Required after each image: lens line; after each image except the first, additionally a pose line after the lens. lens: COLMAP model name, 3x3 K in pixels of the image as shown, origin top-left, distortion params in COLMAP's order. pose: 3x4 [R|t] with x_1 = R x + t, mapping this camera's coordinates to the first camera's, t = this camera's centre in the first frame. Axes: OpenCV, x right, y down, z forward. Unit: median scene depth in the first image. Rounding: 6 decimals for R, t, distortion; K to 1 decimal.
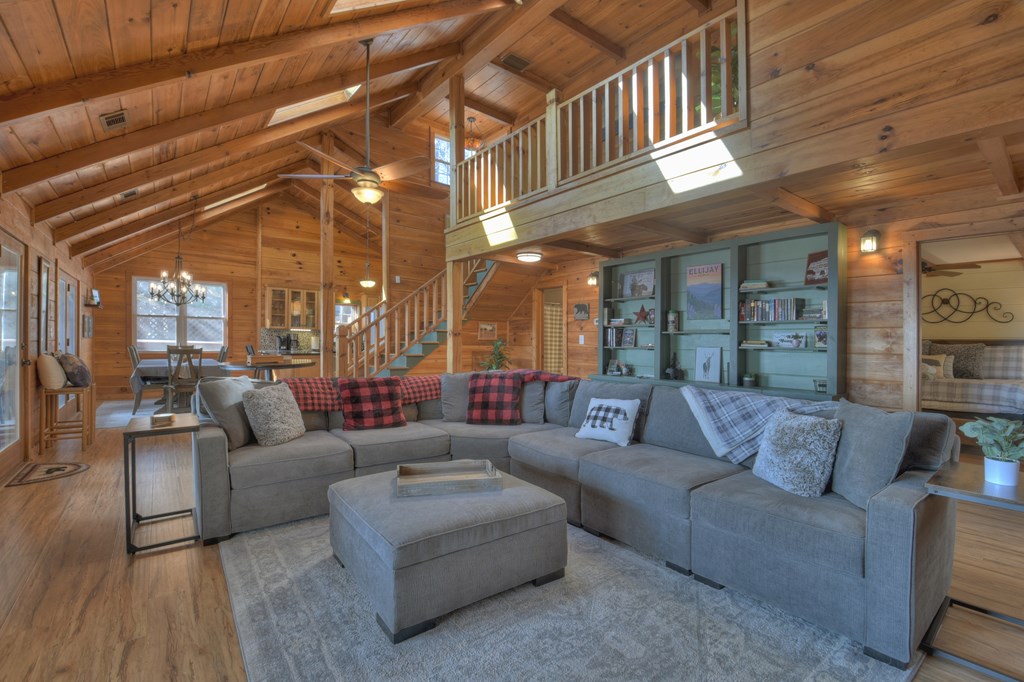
lens RADIAL K [[446.0, 0, 515.0], [0, 446.0, 357.6], [0, 0, 1]] dist [-0.001184, -0.017676]
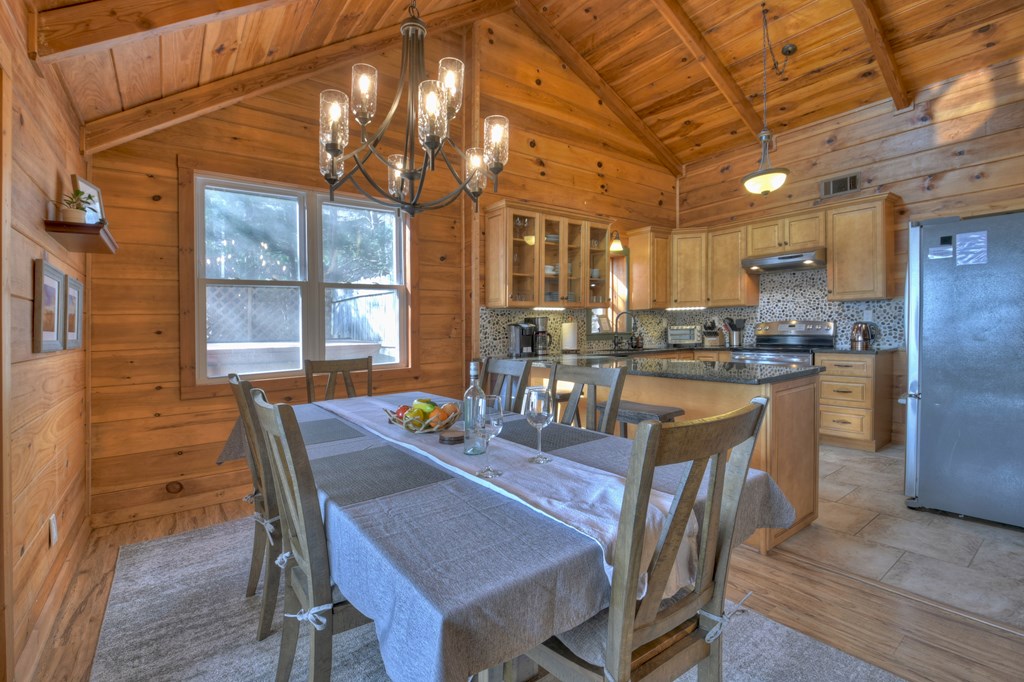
lens RADIAL K [[459.6, 0, 509.6], [0, 459.6, 332.5], [0, 0, 1]] dist [-0.001035, 0.023842]
pose [[0.998752, -0.038765, -0.031480, -0.594155], [0.038131, 0.999062, -0.020516, -0.035020], [0.032246, 0.019290, 0.999294, 0.620767]]
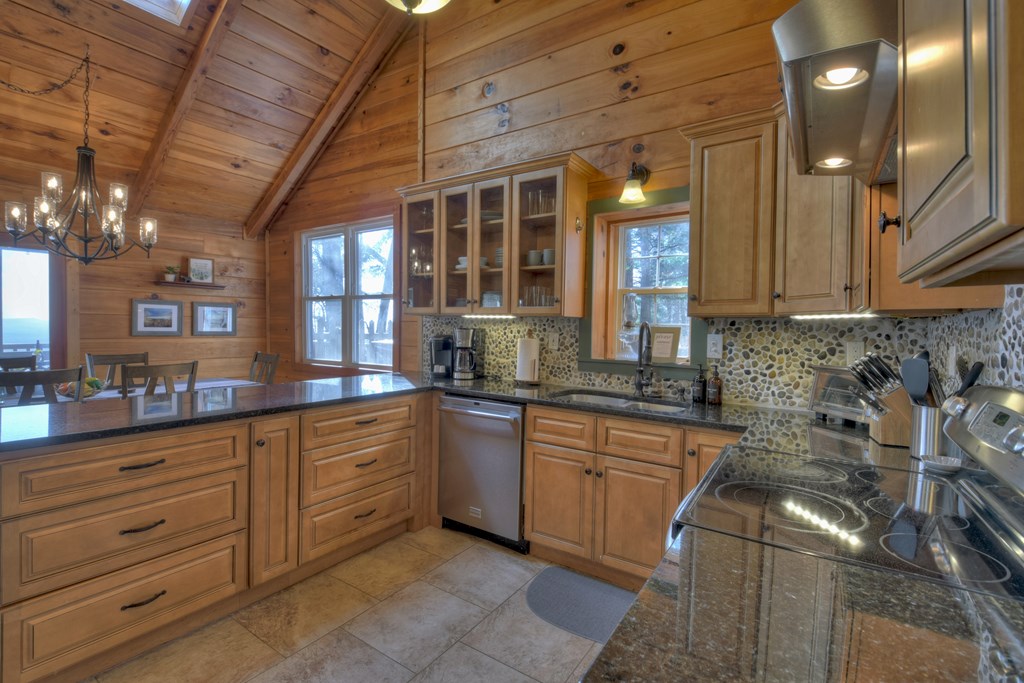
lens RADIAL K [[461.0, 0, 514.5], [0, 461.0, 340.8], [0, 0, 1]] dist [-0.001099, -0.000554]
pose [[0.300216, 0.019016, -0.953682, -0.189658], [-0.049614, 0.998759, 0.004296, -0.054772], [0.952580, 0.046026, 0.300787, 1.071307]]
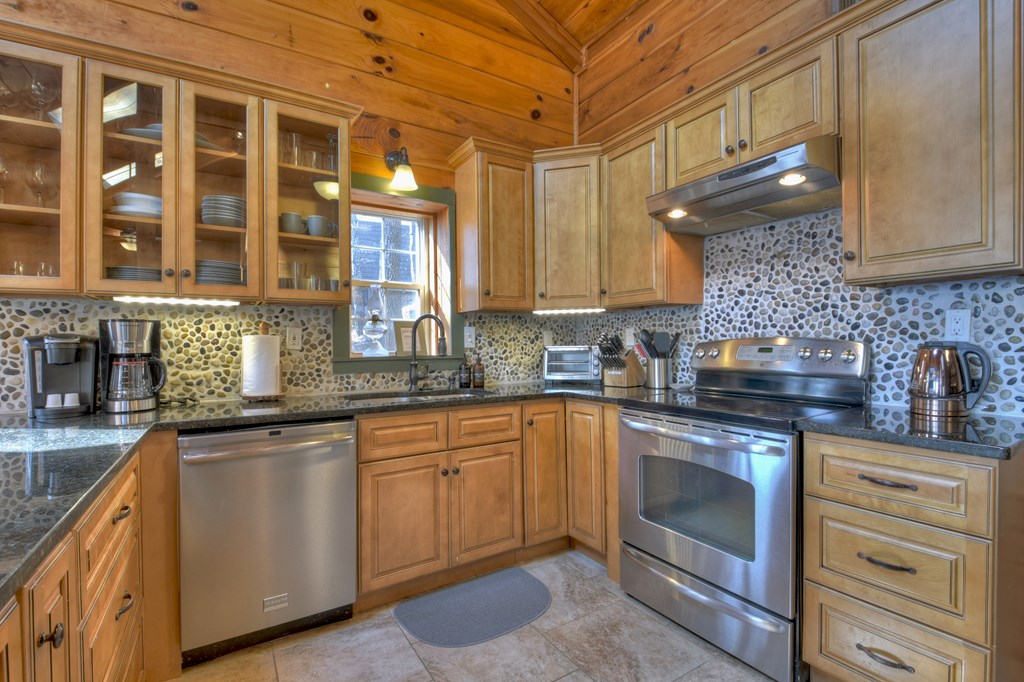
lens RADIAL K [[461.0, 0, 514.5], [0, 461.0, 340.3], [0, 0, 1]] dist [-0.001099, -0.000554]
pose [[0.994960, -0.026233, -0.096780, -0.368452], [0.022286, 0.998884, -0.041635, -0.039373], [0.097764, 0.039269, 0.994435, 0.951295]]
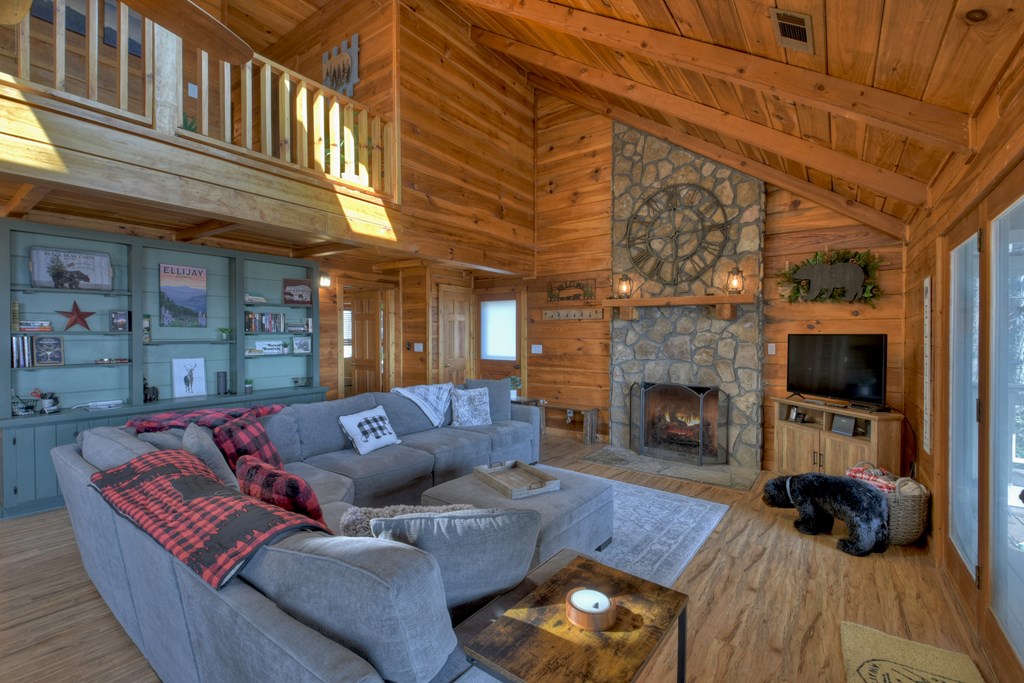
lens RADIAL K [[446.6, 0, 510.7], [0, 446.6, 354.0], [0, 0, 1]] dist [0.080984, -0.057590]
pose [[-0.261338, -0.051774, 0.963858, -0.363673], [0.031304, 0.997581, 0.062073, -0.039691], [-0.964740, 0.046394, -0.259085, 0.355710]]
